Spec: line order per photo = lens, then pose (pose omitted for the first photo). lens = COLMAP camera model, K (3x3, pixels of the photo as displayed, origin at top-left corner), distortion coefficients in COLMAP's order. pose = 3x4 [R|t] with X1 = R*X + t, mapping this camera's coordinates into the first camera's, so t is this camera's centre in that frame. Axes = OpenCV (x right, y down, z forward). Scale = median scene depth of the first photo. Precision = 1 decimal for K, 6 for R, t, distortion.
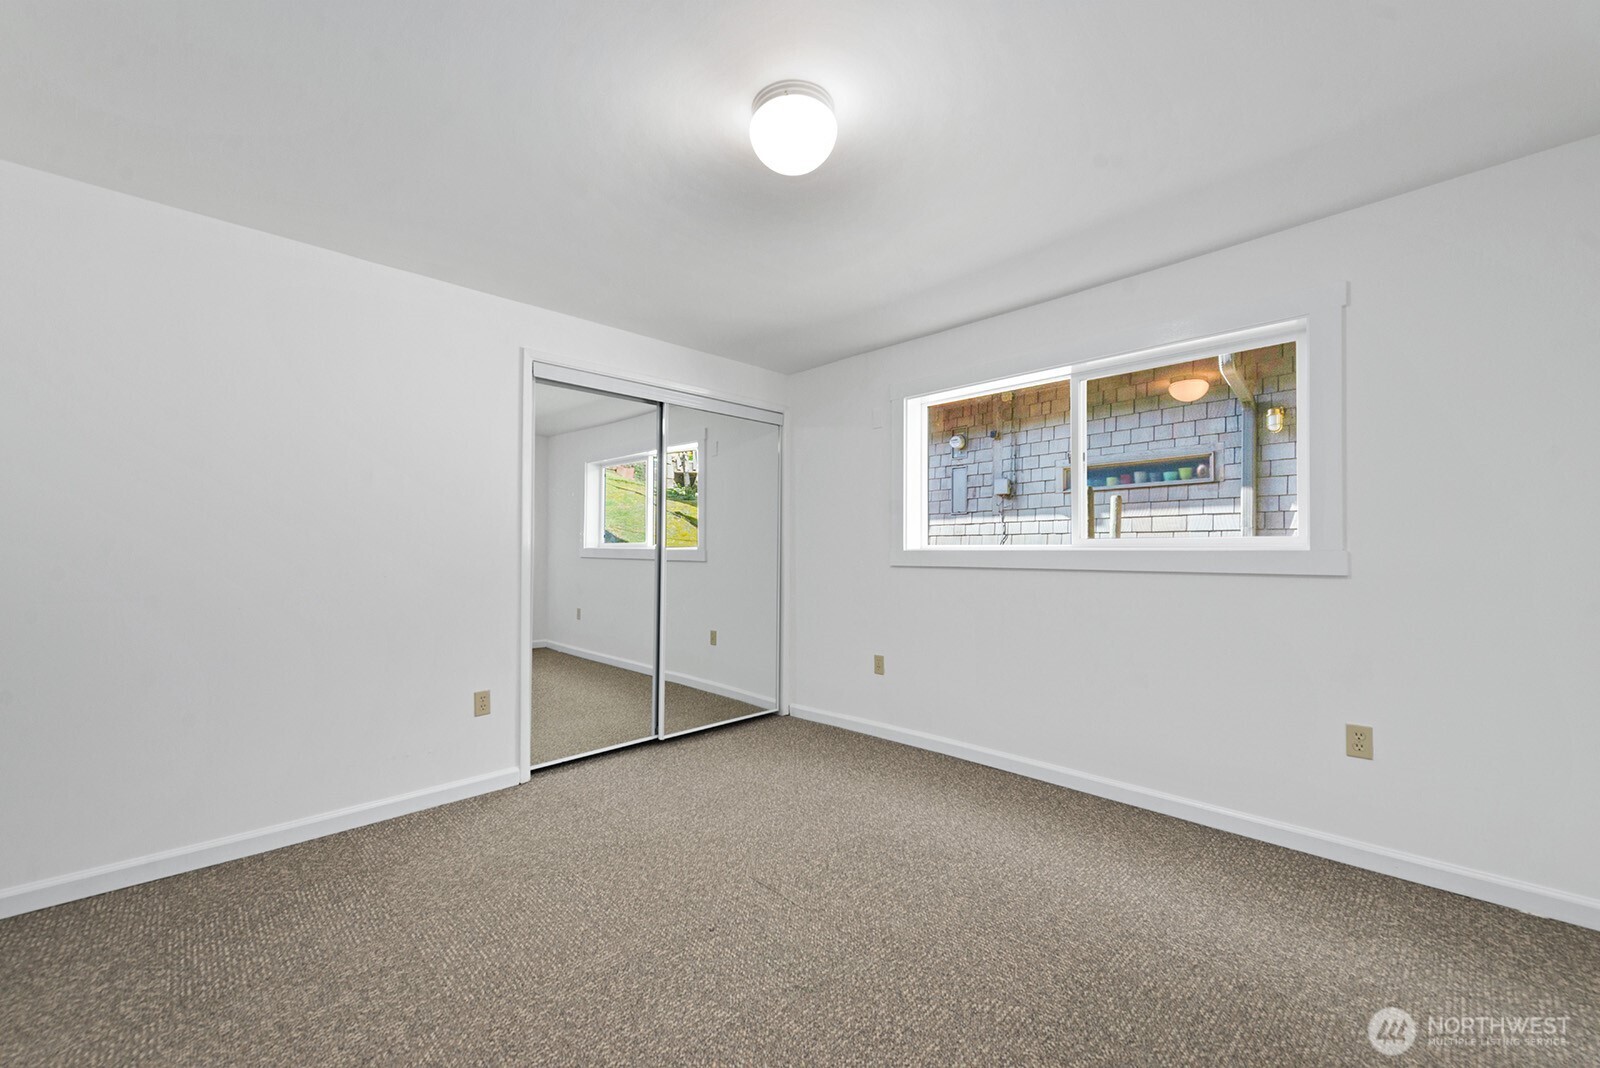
lens RADIAL K [[653.5, 0, 800.0], [0, 653.5, 534.0], [0, 0, 1]] dist [0.000284, 0.000018]
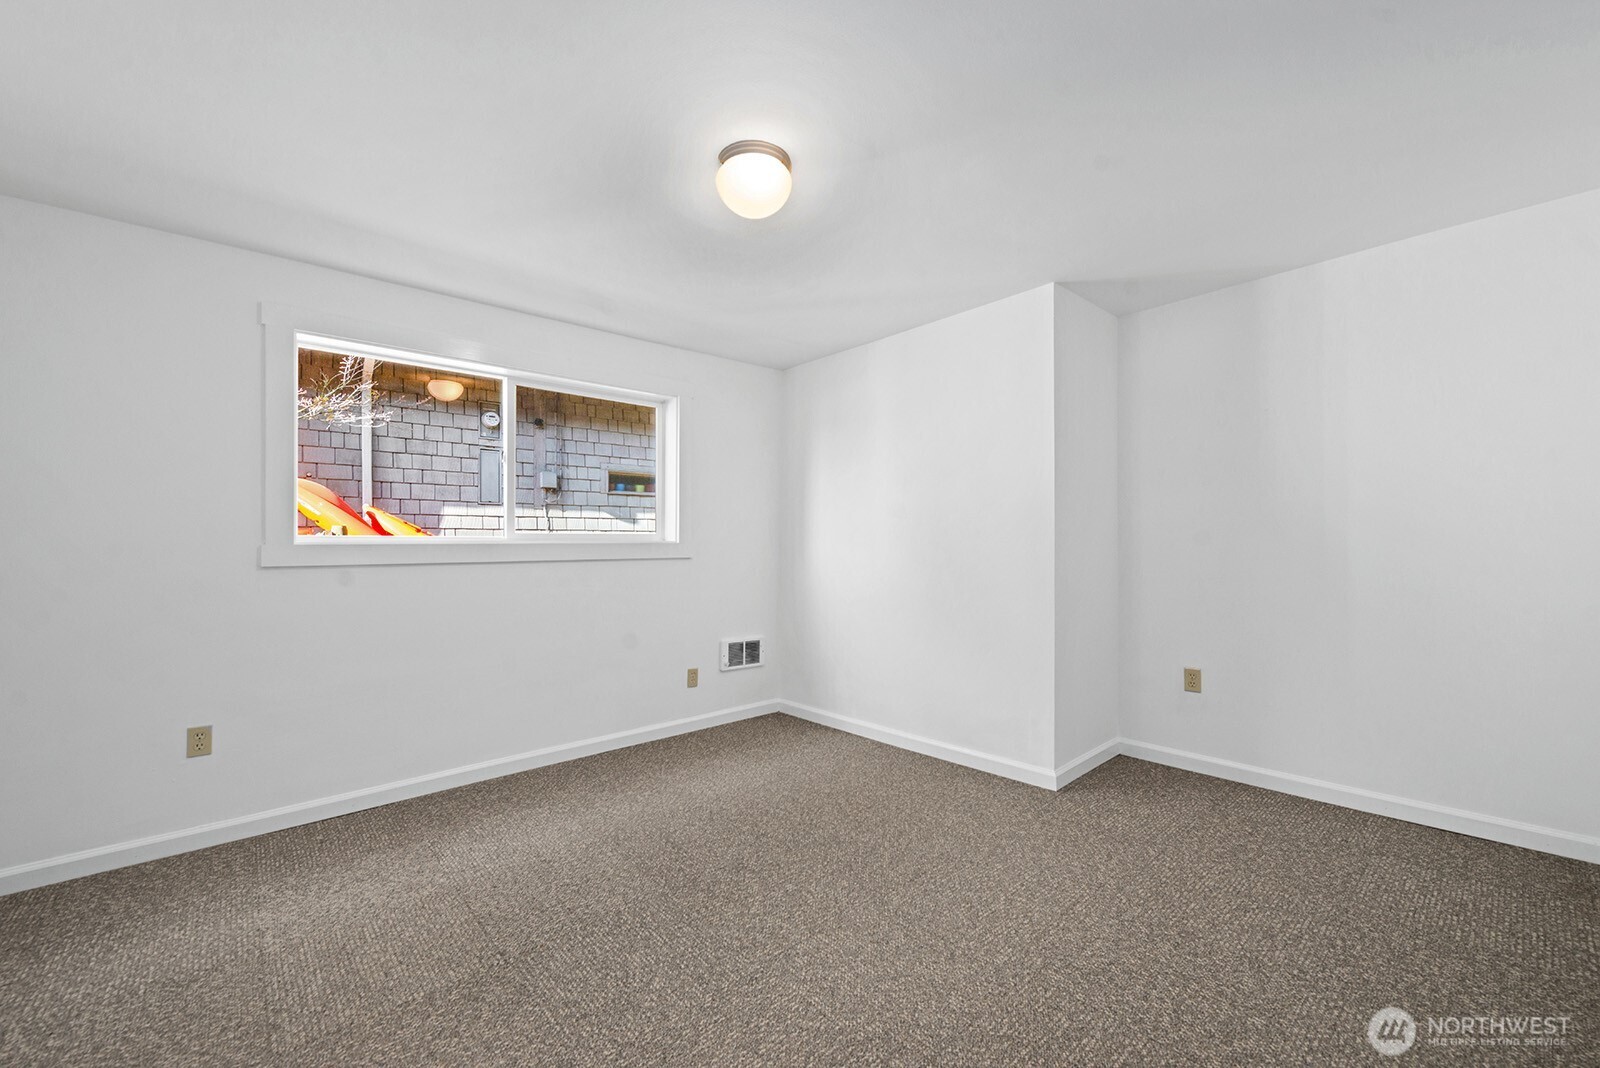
lens RADIAL K [[651.1, 0, 800.0], [0, 651.1, 534.0], [0, 0, 1]] dist [0.022200, 0.000038]
pose [[0.000944, 0.010814, 0.999941, -0.651291], [-0.022823, 0.999681, -0.010790, 0.009599], [-0.999739, -0.022812, 0.001191, 0.626194]]
